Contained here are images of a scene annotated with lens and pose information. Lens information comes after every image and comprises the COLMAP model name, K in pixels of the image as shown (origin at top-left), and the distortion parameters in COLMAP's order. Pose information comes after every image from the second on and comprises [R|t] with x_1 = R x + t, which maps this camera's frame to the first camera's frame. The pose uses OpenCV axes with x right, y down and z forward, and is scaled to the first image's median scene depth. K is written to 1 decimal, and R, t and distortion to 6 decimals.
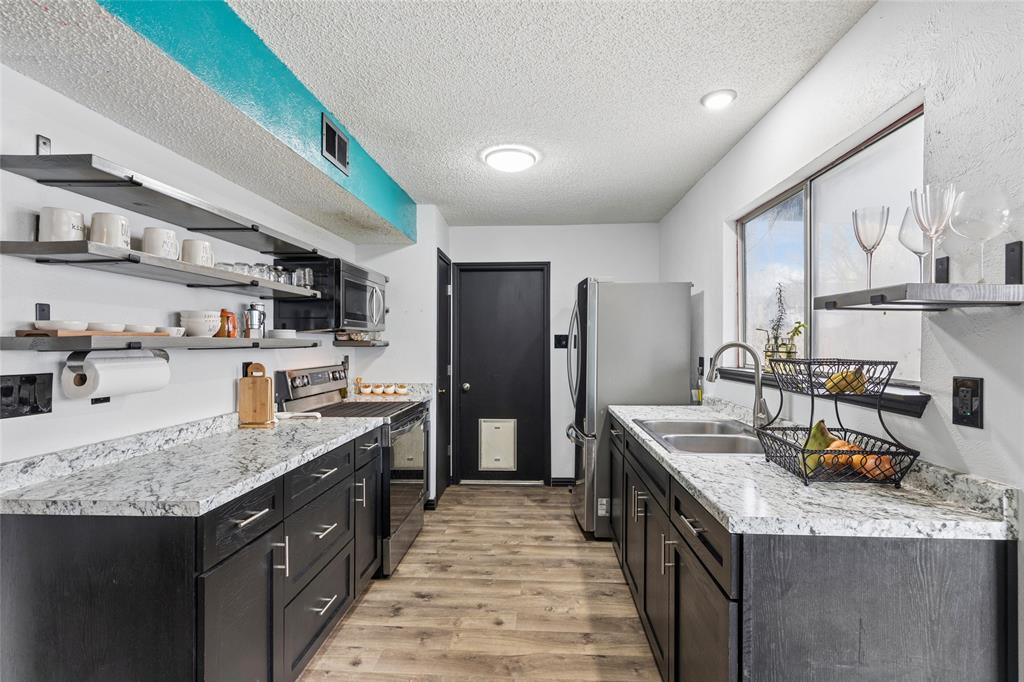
lens RADIAL K [[474.7, 0, 514.8], [0, 474.7, 342.6], [0, 0, 1]] dist [-0.003435, -0.000052]
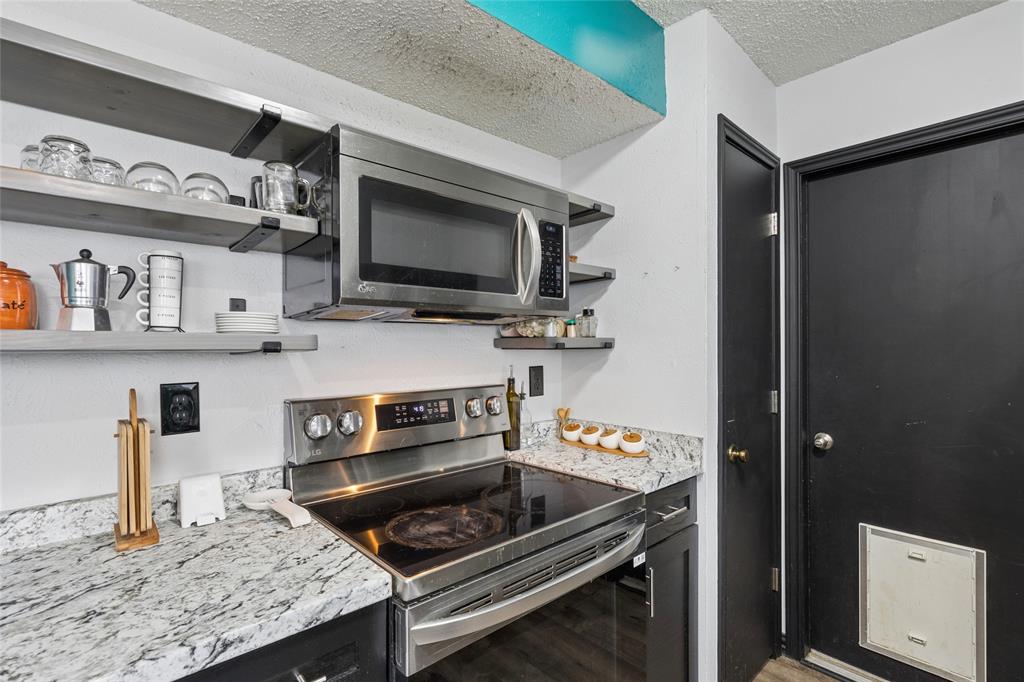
lens RADIAL K [[474.7, 0, 508.7], [0, 474.7, 344.1], [0, 0, 1]] dist [-0.003435, -0.000052]
pose [[0.710481, -0.003678, -0.703706, -0.000326], [0.004367, 0.999990, -0.000817, 0.002800], [0.703702, -0.002493, 0.710490, 0.592426]]
